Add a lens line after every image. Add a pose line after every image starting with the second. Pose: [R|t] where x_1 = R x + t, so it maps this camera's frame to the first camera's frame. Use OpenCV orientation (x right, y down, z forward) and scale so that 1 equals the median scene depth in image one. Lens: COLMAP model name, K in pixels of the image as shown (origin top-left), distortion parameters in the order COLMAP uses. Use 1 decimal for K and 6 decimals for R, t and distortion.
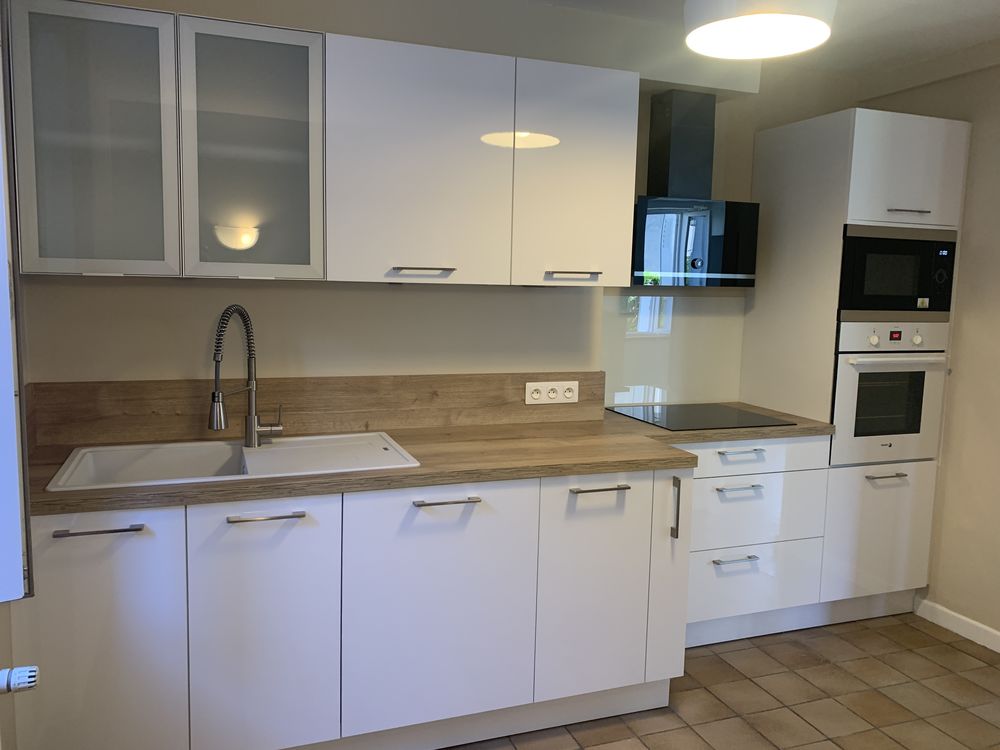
lens RADIAL K [[773.3, 0, 499.7], [0, 773.3, 375.3], [0, 0, 1]] dist [0.006600, 0.003685]
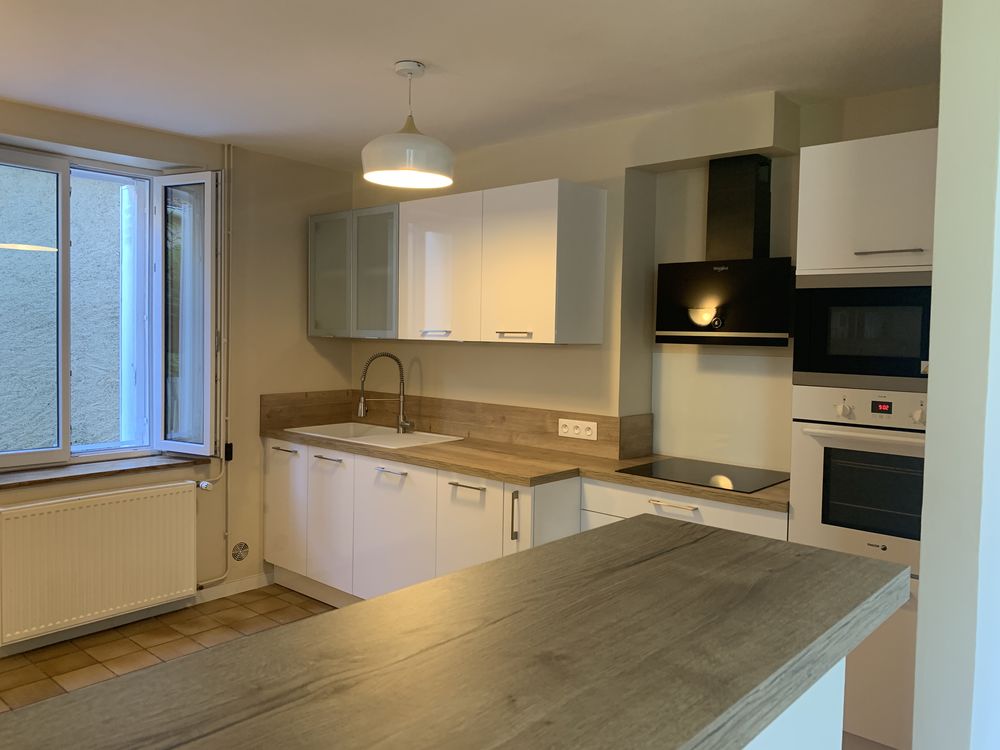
lens RADIAL K [[773.3, 0, 501.8], [0, 773.3, 372.0], [0, 0, 1]] dist [0.006600, 0.003685]
pose [[0.464369, 0.031524, -0.885081, 1.155104], [-0.115900, 0.992935, -0.025443, -0.024193], [0.878026, 0.114395, 0.464742, 0.320900]]
